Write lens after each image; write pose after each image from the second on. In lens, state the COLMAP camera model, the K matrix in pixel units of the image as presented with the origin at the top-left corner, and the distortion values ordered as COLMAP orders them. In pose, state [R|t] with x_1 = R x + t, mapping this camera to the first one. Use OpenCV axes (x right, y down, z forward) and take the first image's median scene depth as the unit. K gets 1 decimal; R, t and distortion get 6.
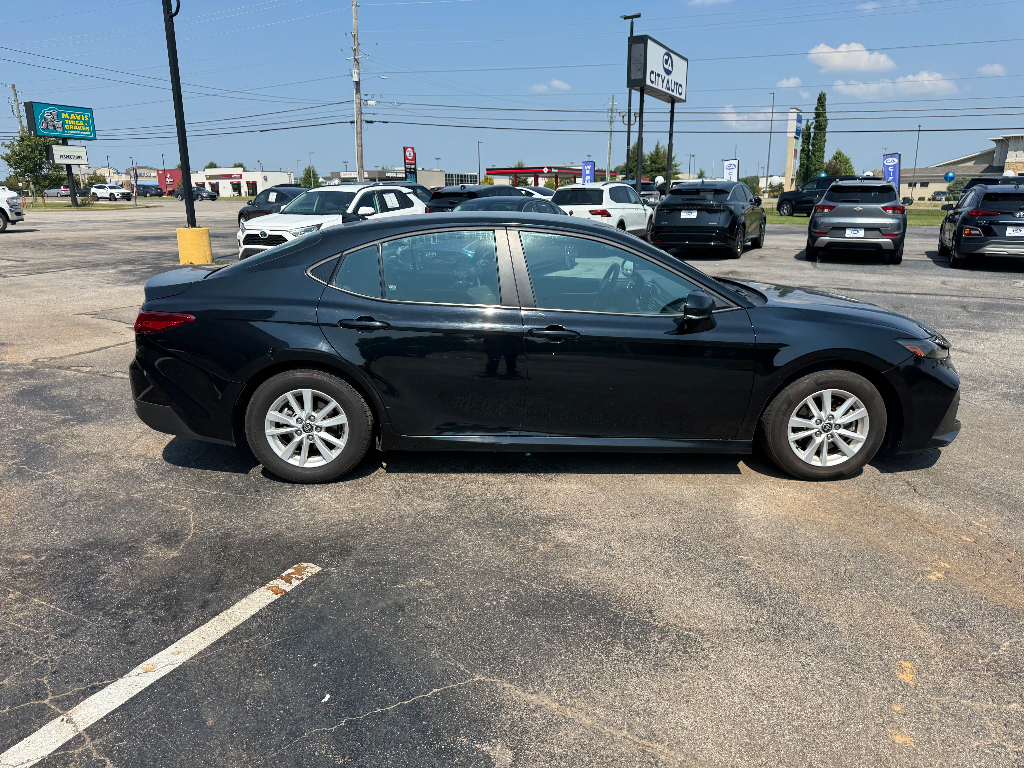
lens RADIAL K [[731.4, 0, 511.5], [0, 731.4, 384.4], [0, 0, 1]] dist [0.018412, -0.023541]
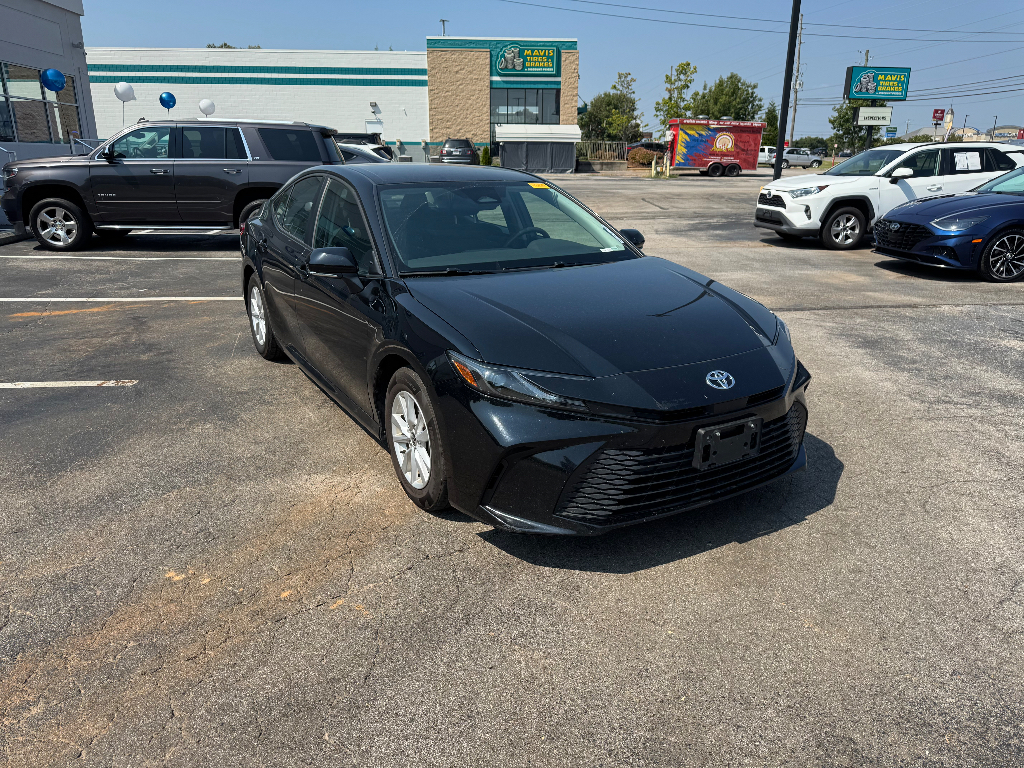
lens RADIAL K [[731.4, 0, 509.7], [0, 731.4, 383.9], [0, 0, 1]] dist [0.018412, -0.023541]
pose [[0.490217, 0.263930, -0.830680, 0.106231], [-0.224185, 0.959167, 0.172453, -0.015155], [0.842276, 0.101687, 0.529369, 0.061850]]
